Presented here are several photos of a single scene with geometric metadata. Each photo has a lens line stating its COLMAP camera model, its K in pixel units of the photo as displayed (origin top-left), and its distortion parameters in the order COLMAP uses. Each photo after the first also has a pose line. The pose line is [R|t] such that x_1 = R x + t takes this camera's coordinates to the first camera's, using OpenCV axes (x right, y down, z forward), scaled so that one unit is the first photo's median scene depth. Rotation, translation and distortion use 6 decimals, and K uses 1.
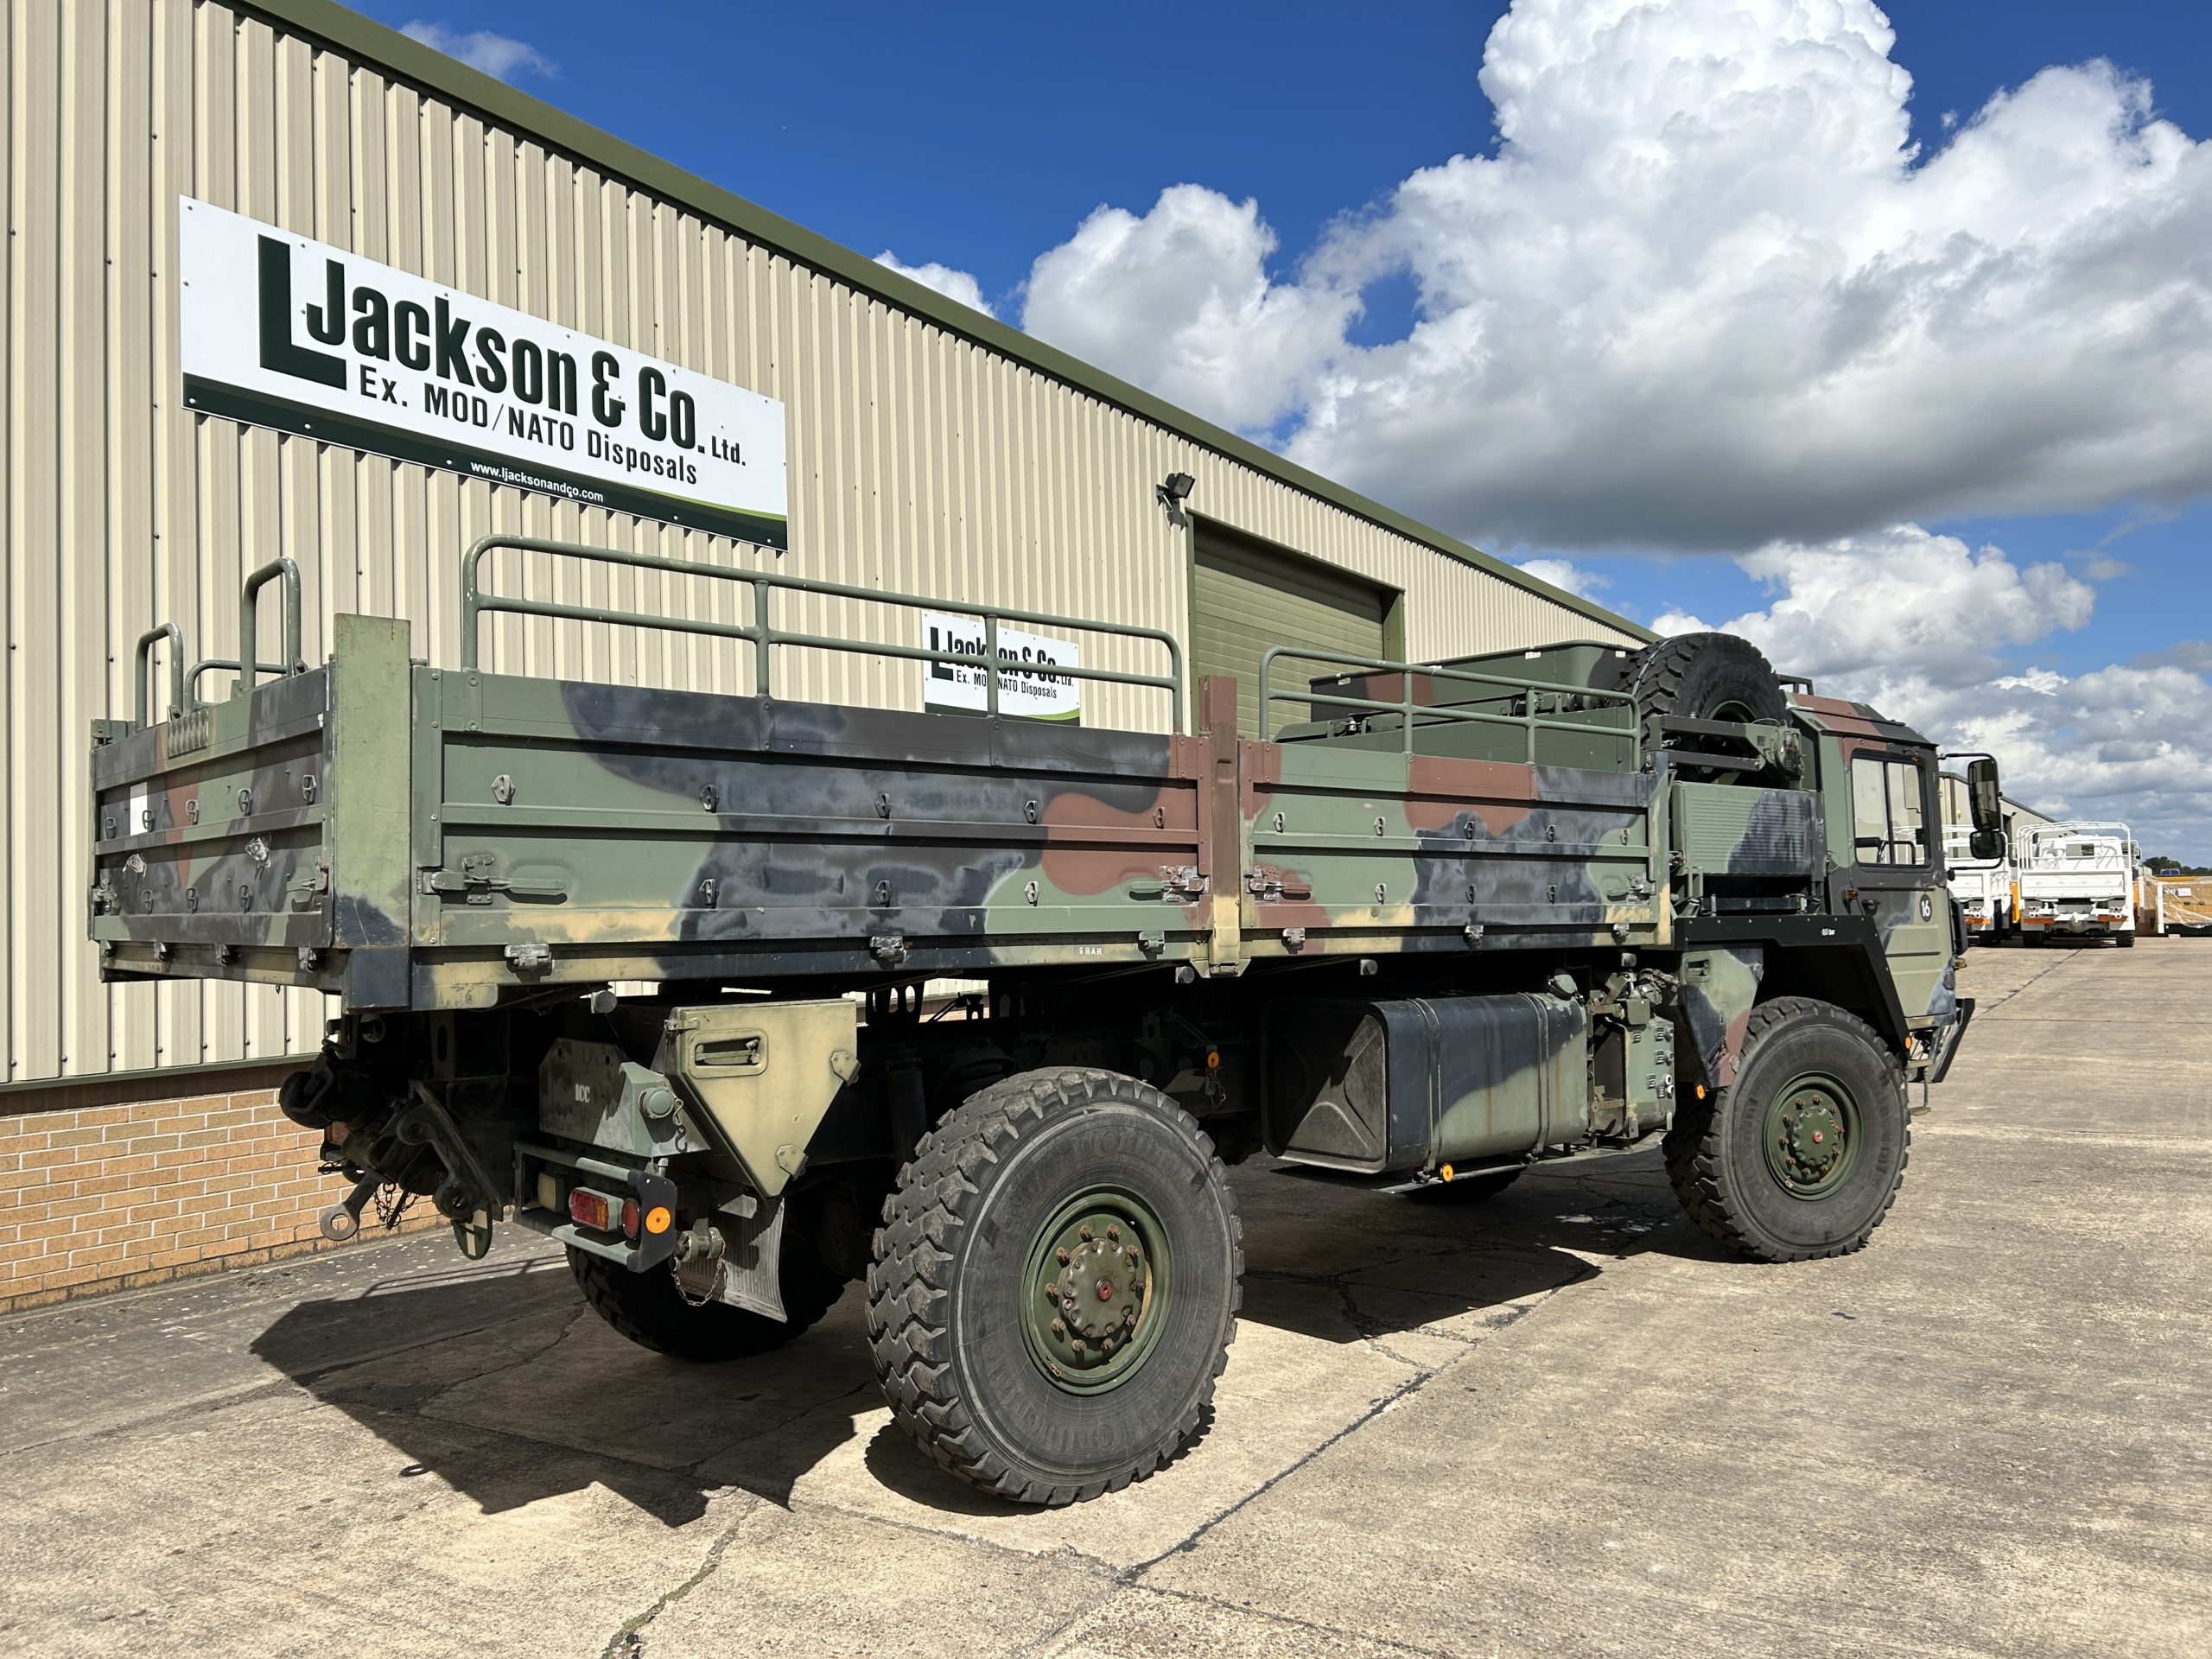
lens RADIAL K [[1668.4, 0, 1102.2], [0, 1668.4, 853.6], [0, 0, 1]] dist [0.058142, -0.062699]
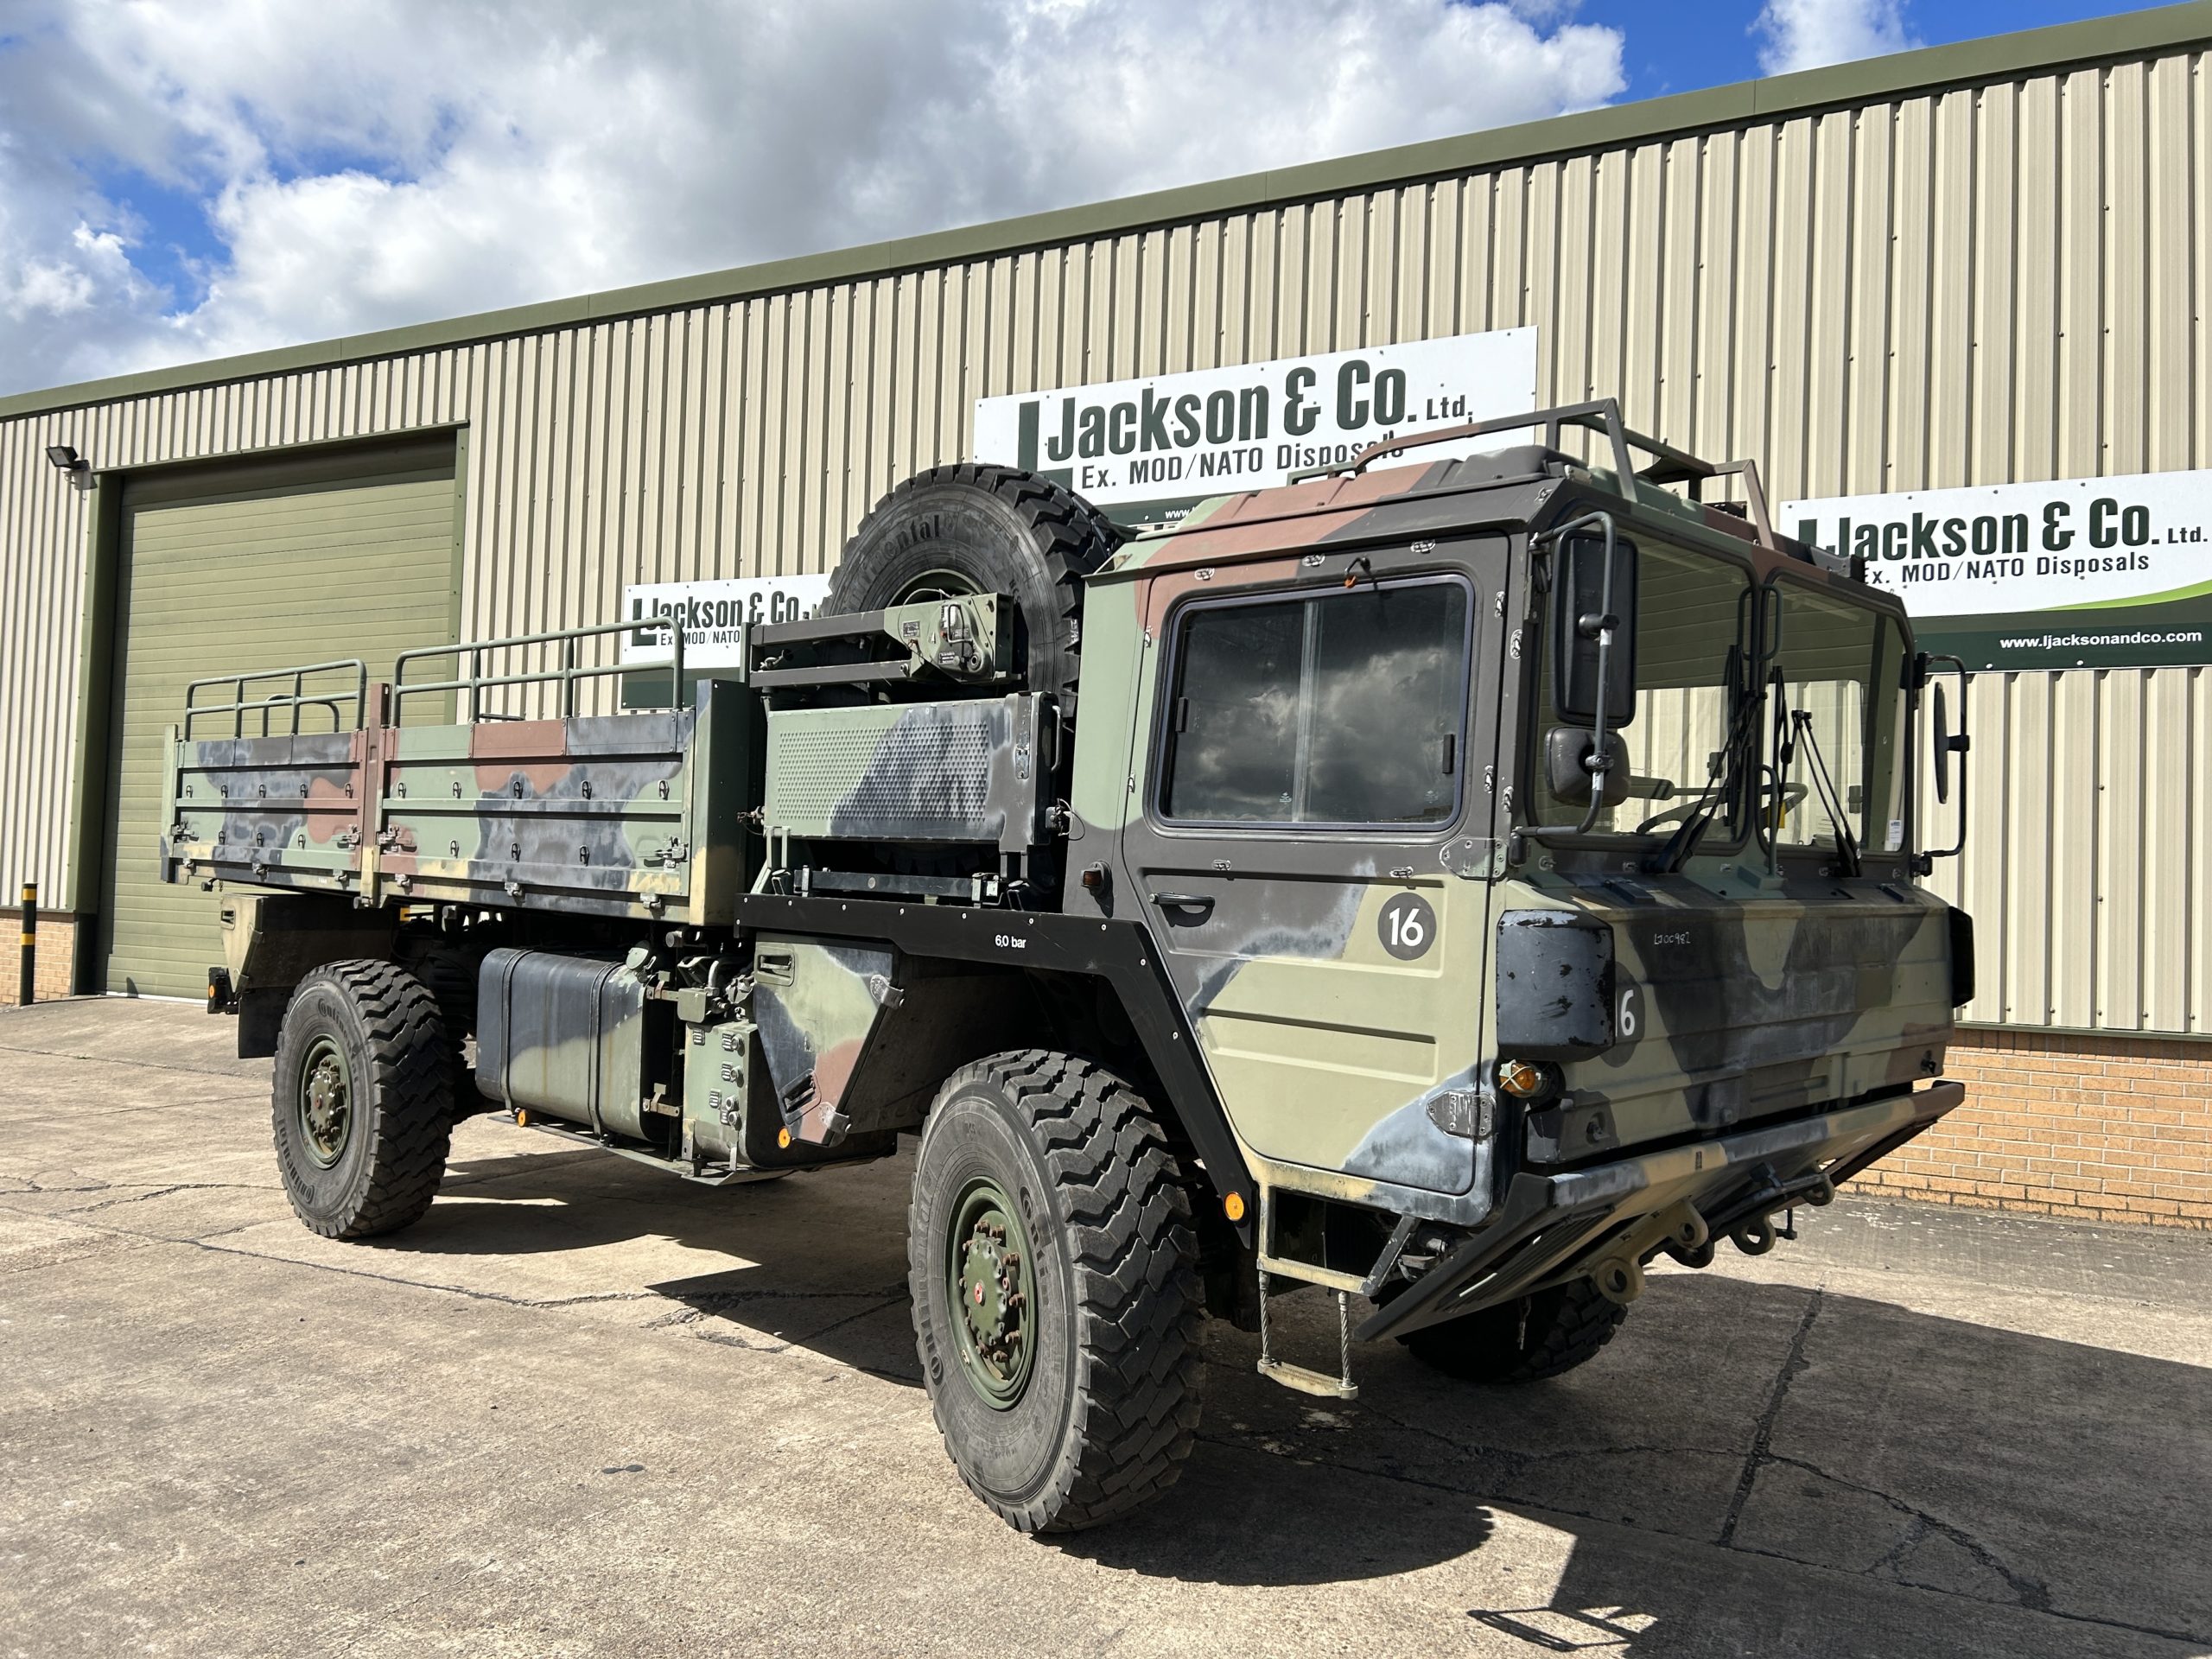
lens RADIAL K [[1668.4, 0, 1093.8], [0, 1668.4, 843.4], [0, 0, 1]] dist [0.058142, -0.062699]
pose [[0.085035, 0.002710, -0.996374, 0.980303], [-0.002319, 0.999994, 0.002522, 0.011709], [0.996375, 0.002096, 0.085040, 0.968299]]
